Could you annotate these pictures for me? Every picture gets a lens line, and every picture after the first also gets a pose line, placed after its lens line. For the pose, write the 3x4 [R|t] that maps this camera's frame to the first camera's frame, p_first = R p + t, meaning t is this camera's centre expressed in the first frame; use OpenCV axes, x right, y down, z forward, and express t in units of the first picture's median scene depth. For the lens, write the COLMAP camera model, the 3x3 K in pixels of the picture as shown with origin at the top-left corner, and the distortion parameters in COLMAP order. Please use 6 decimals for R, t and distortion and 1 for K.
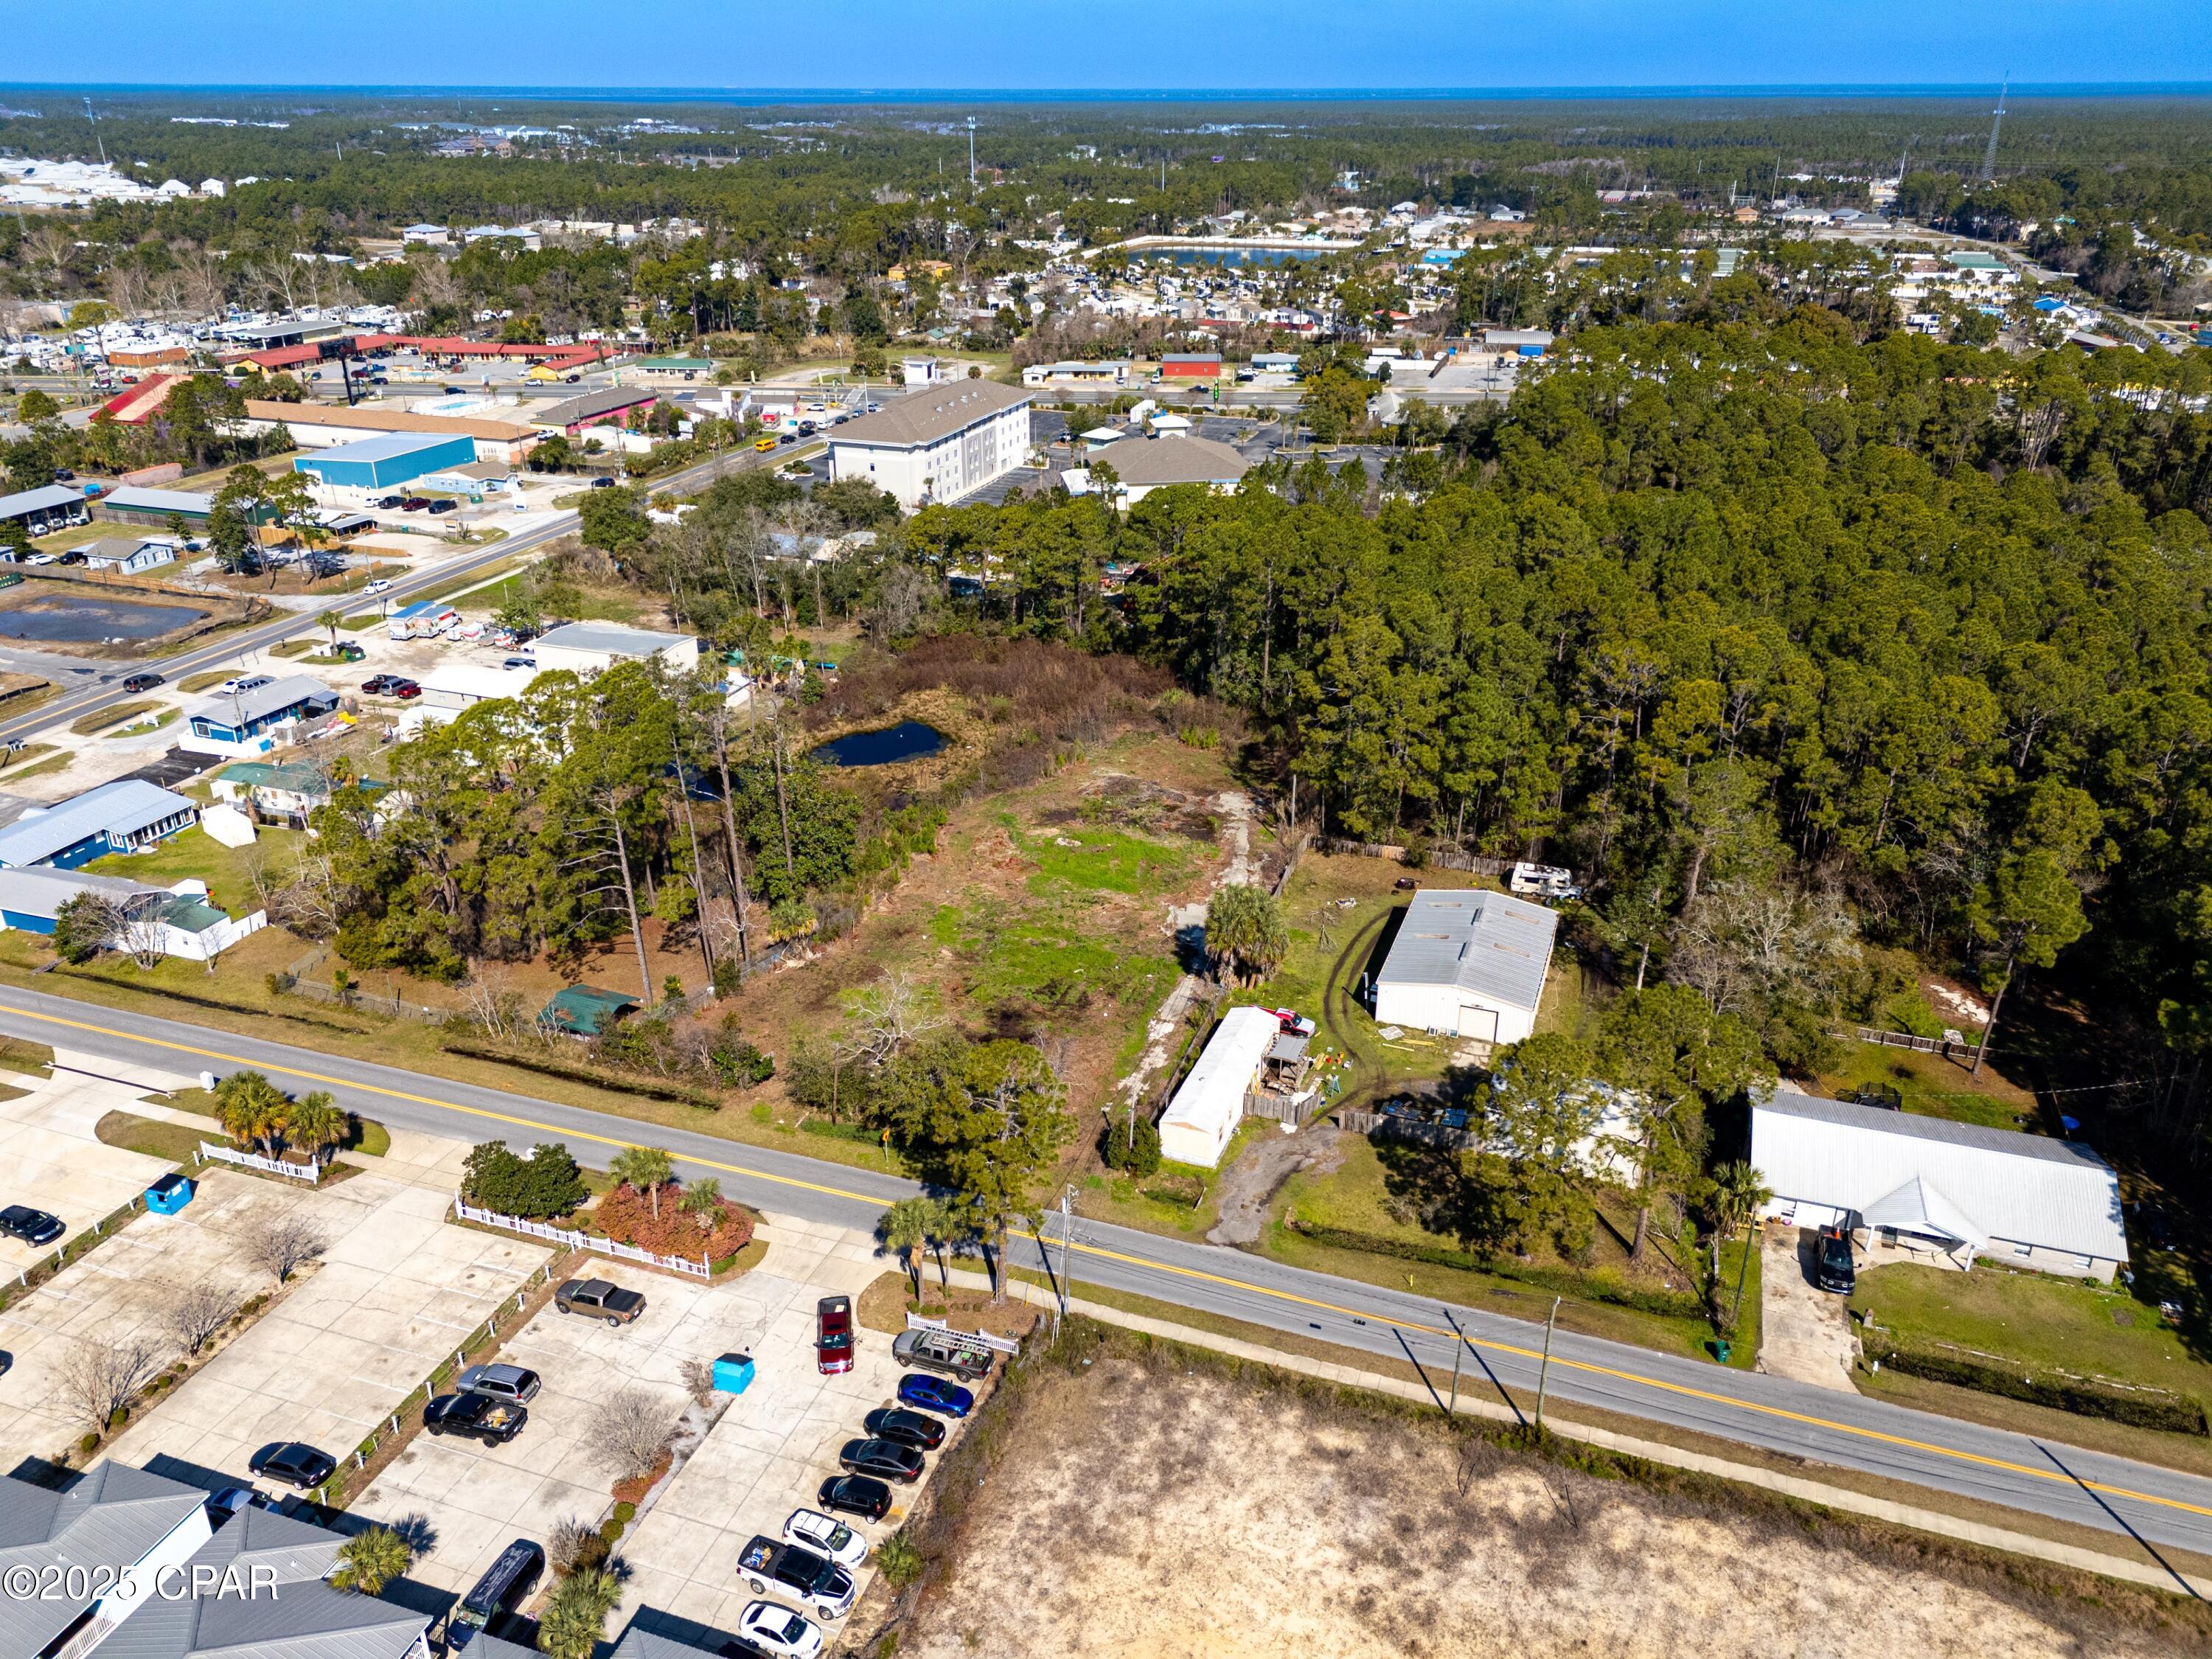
lens RADIAL K [[1623.3, 0, 1106.0], [0, 1623.3, 829.5], [0, 0, 1]] dist [0.065526, -0.054399]
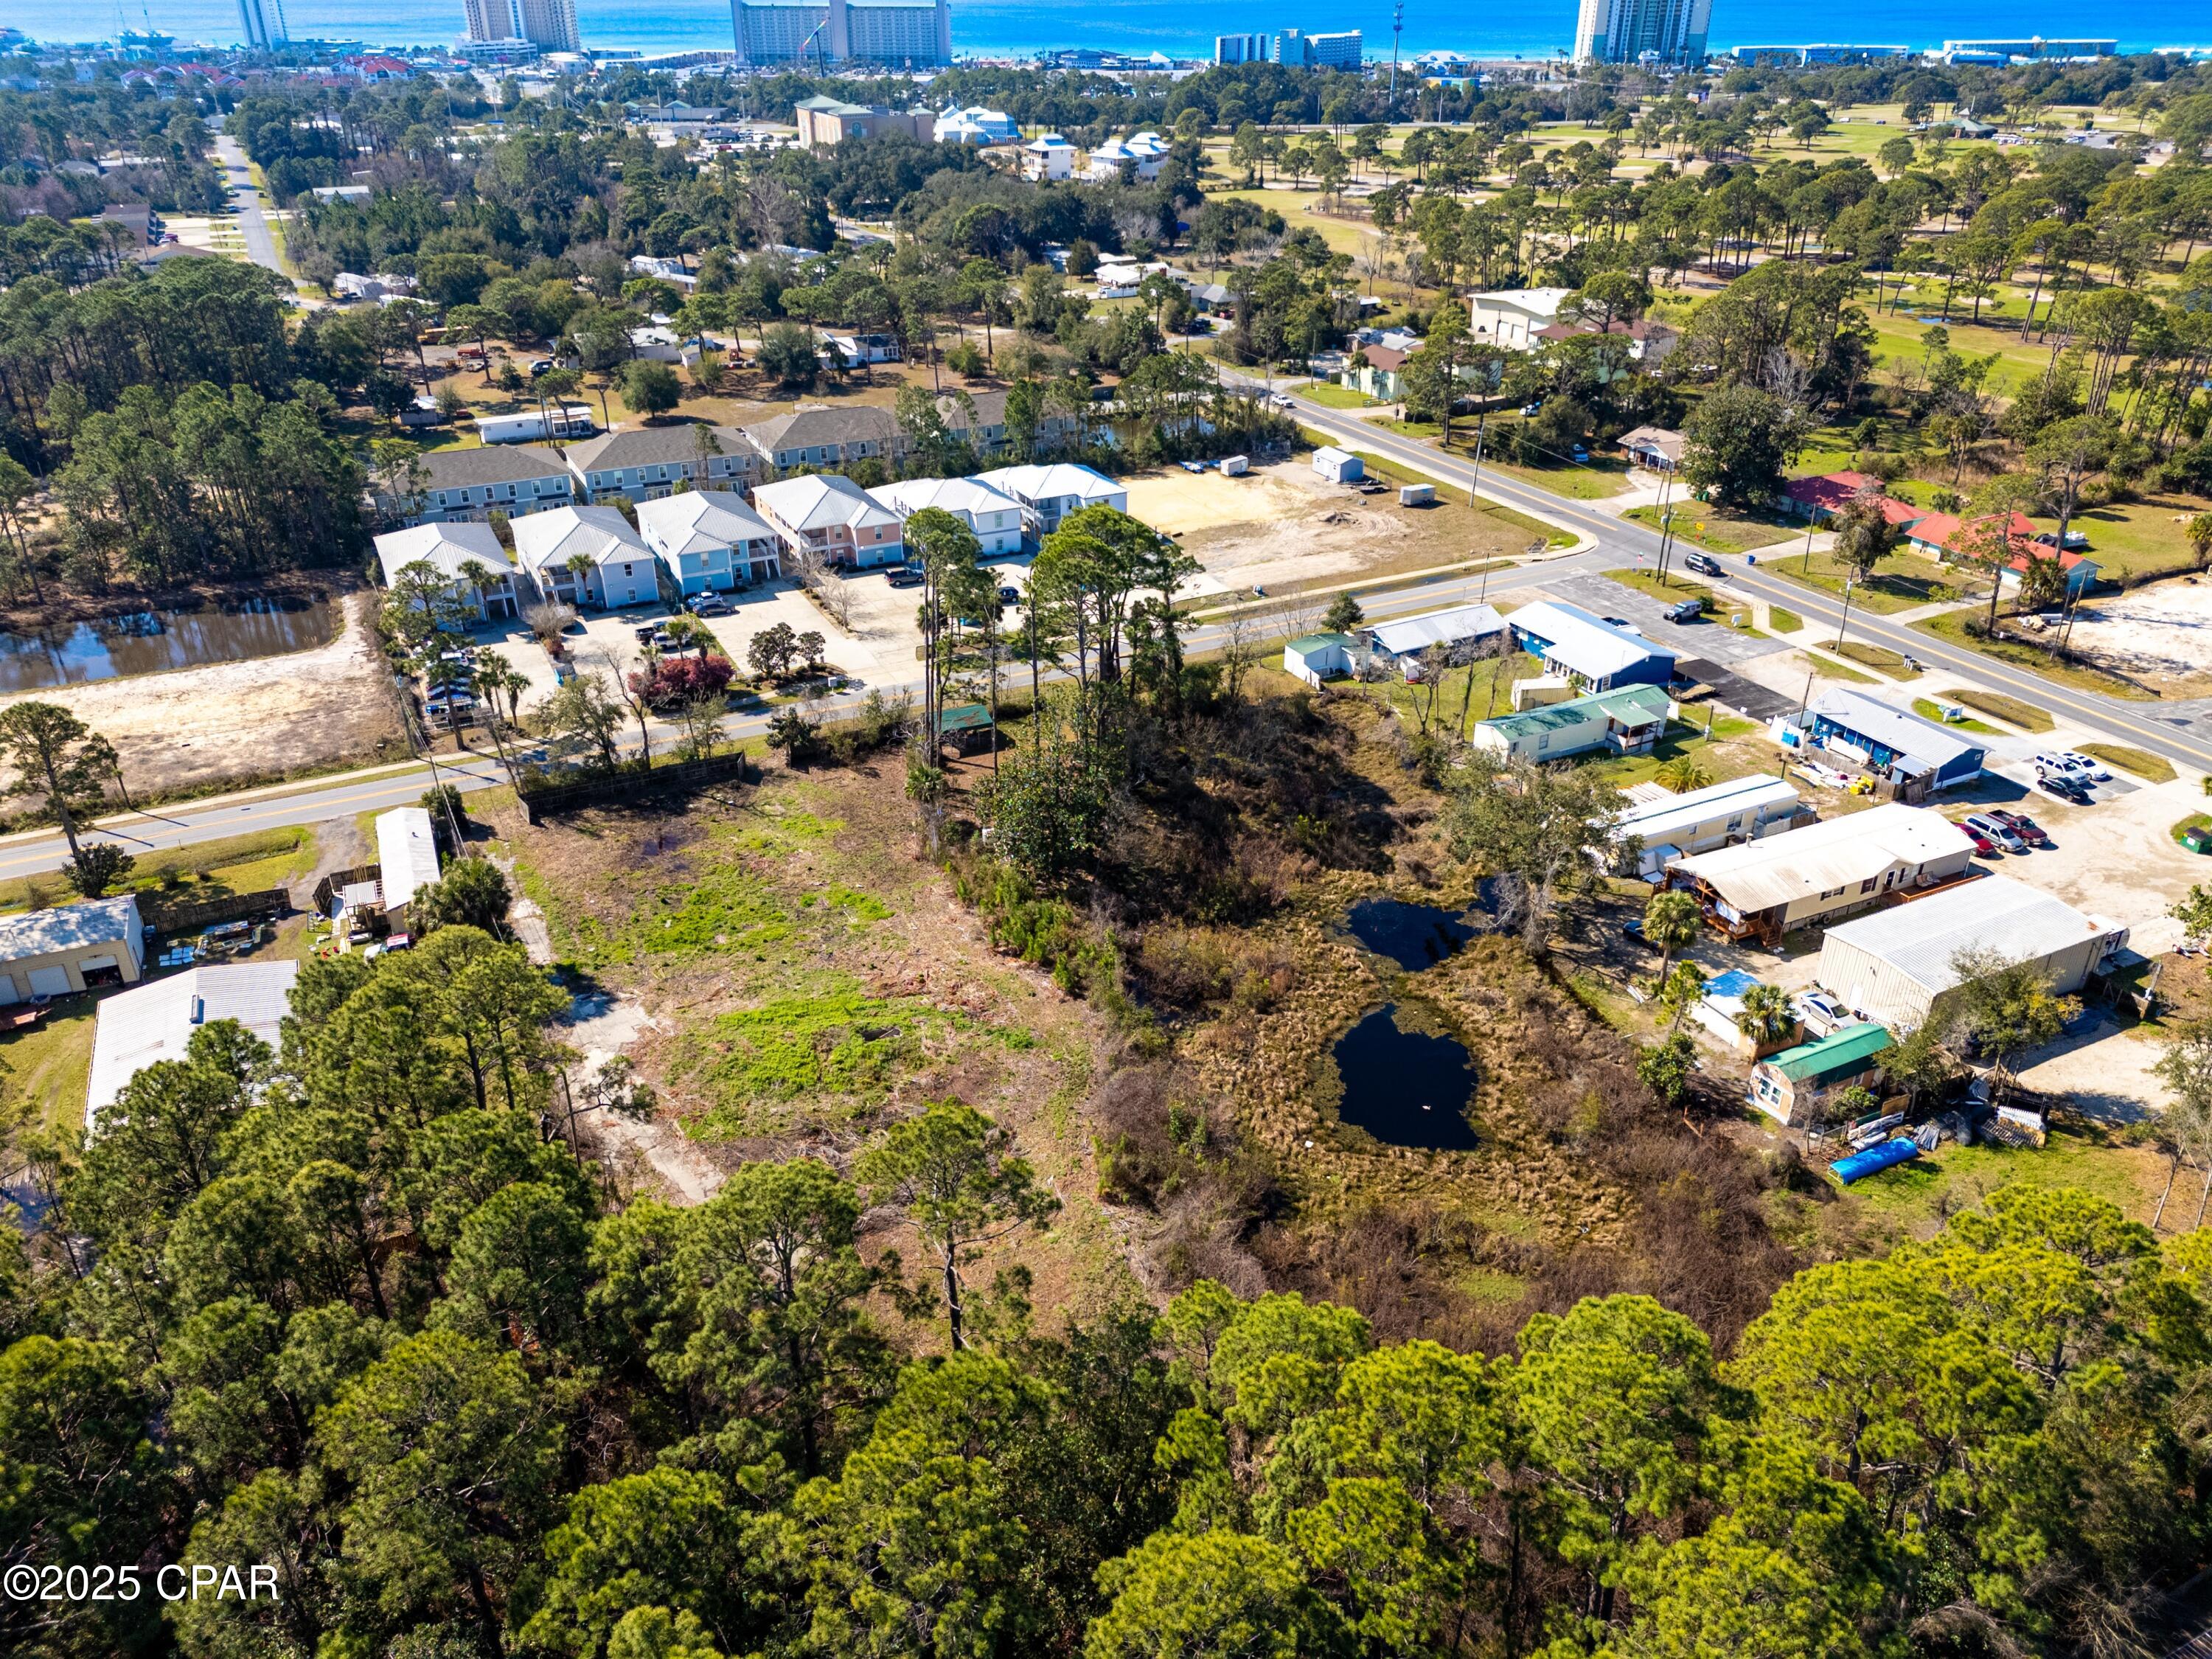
lens RADIAL K [[1623.3, 0, 1106.0], [0, 1623.3, 829.5], [0, 0, 1]] dist [0.065526, -0.054399]
pose [[-0.703164, 0.335466, -0.626915, 0.297438], [-0.290320, 0.669397, 0.683829, -0.523288], [0.649057, 0.662850, -0.373303, 1.184010]]
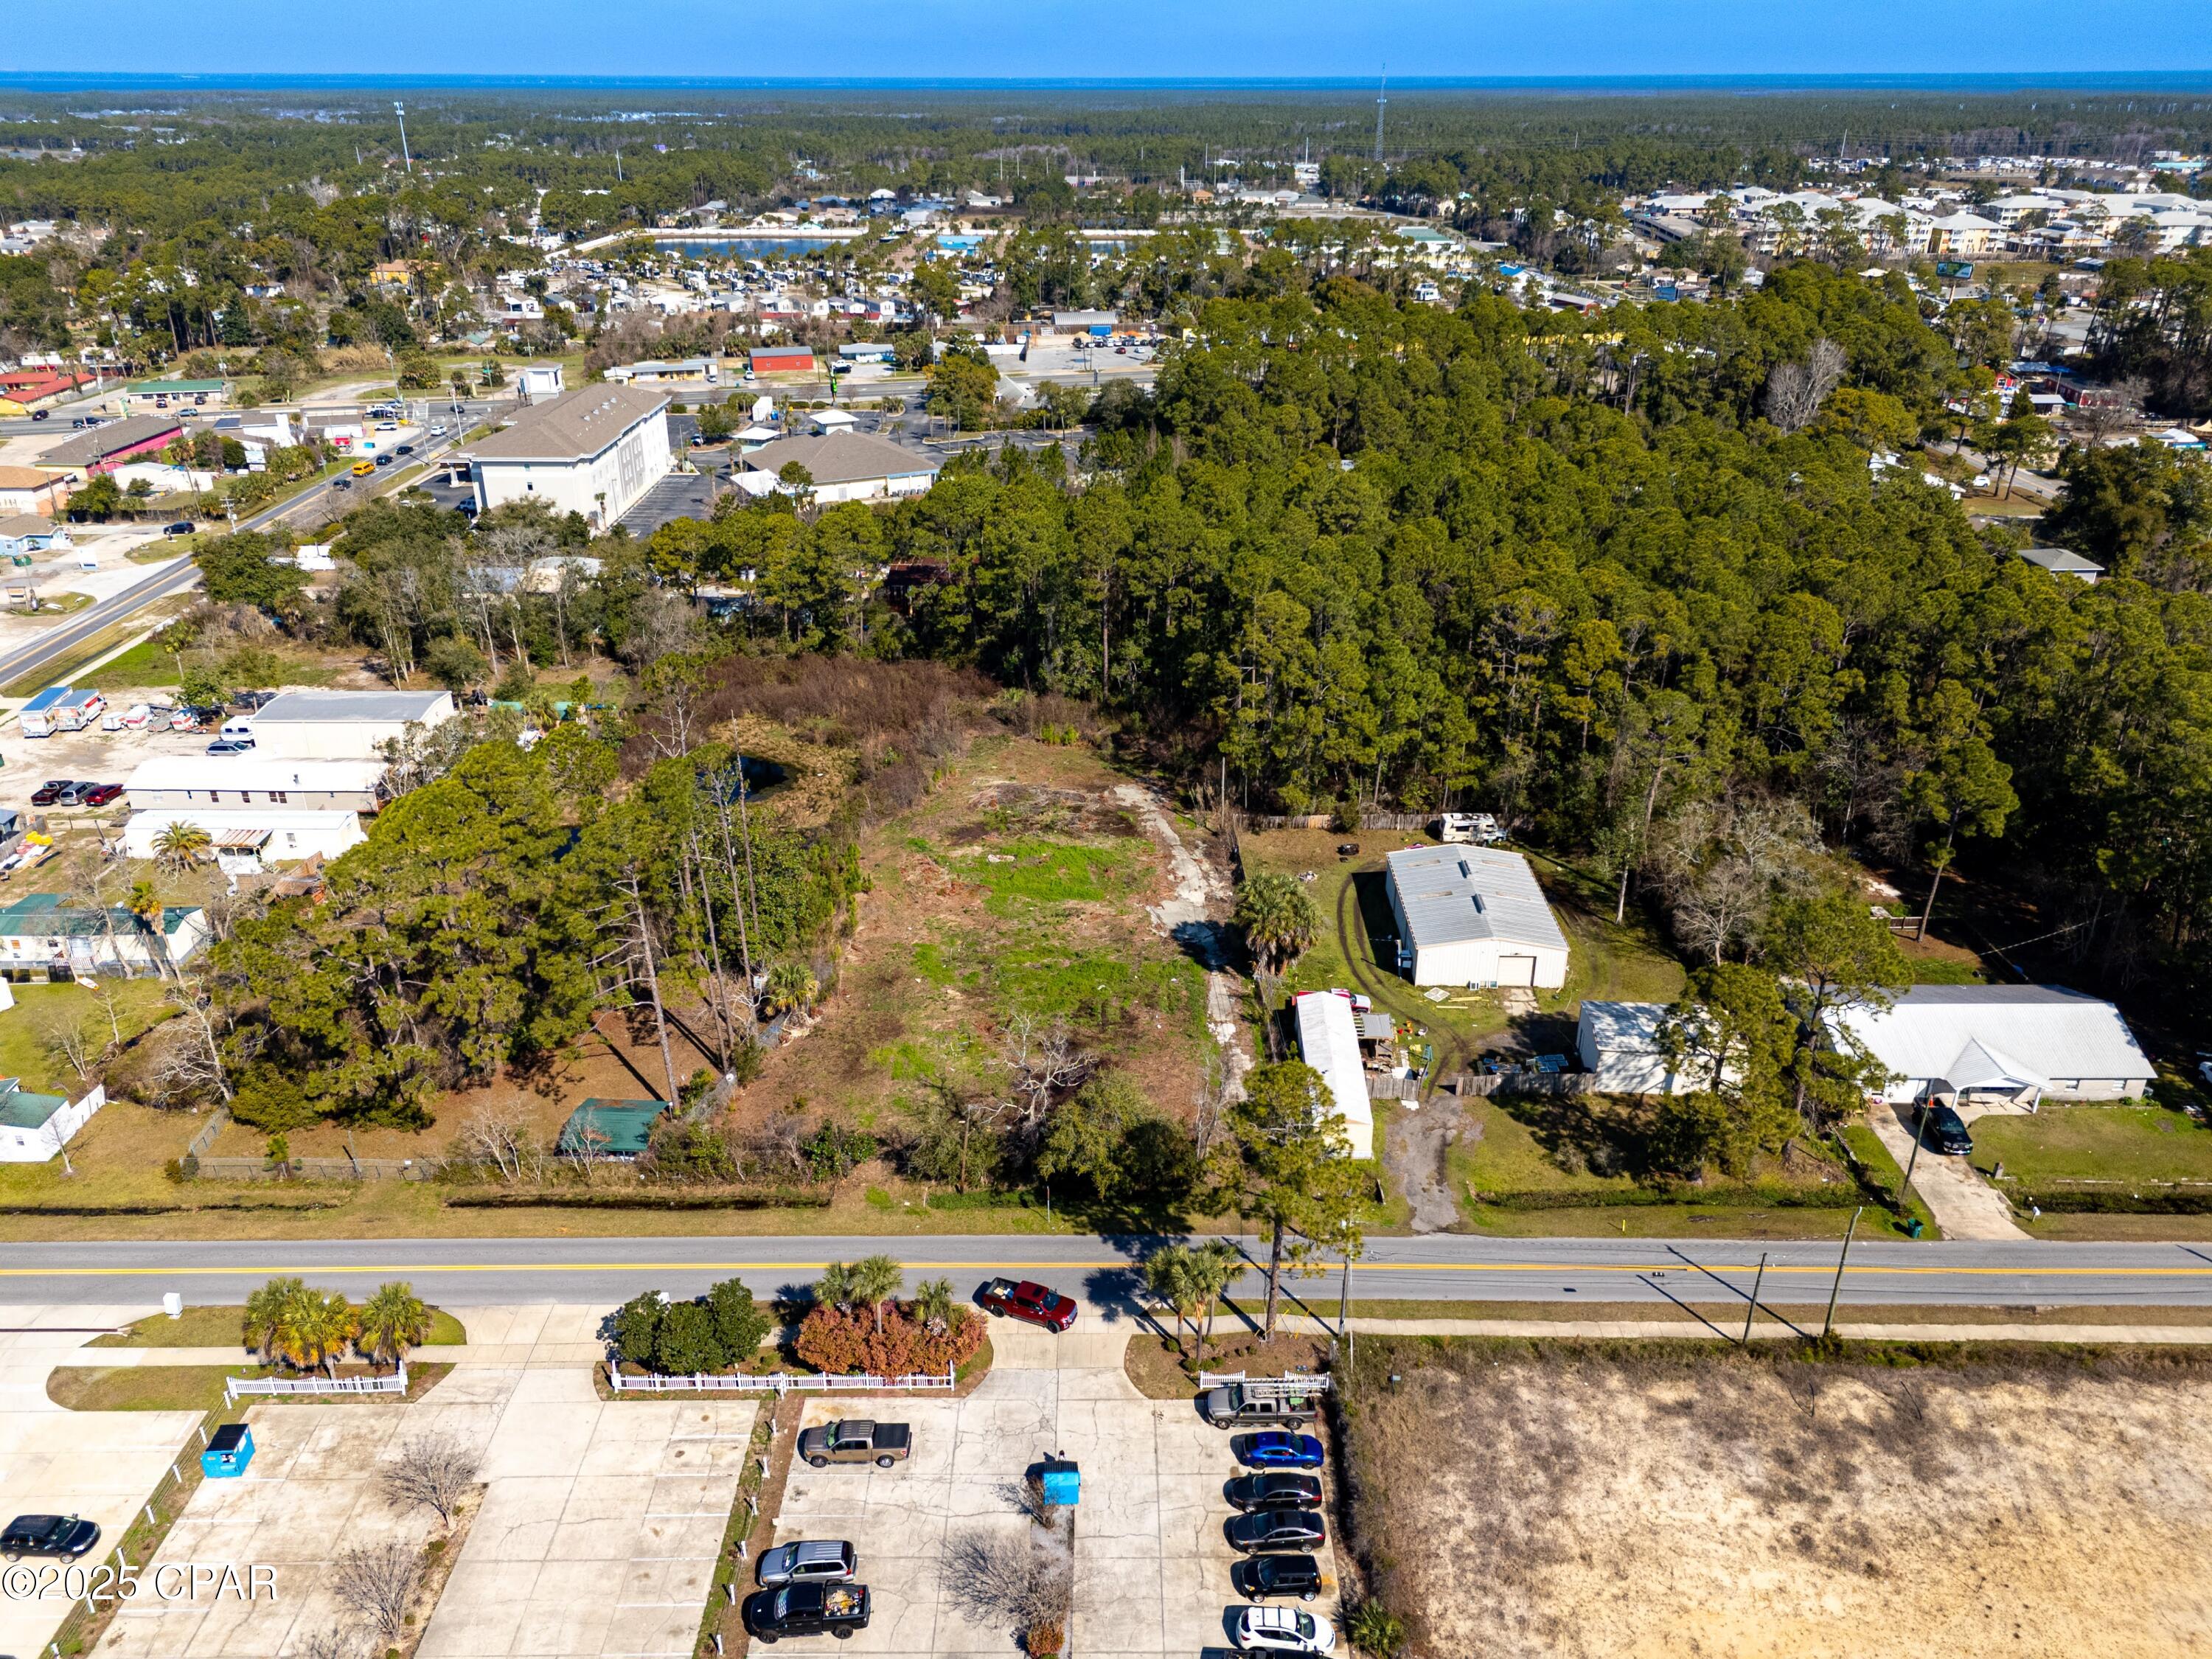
lens RADIAL K [[1623.3, 0, 1106.0], [0, 1623.3, 829.5], [0, 0, 1]] dist [0.065526, -0.054399]
pose [[0.943786, -0.139021, 0.299903, -0.232429], [0.137447, 0.990156, 0.026451, -0.023898], [-0.300628, 0.016257, 0.953603, 0.070973]]
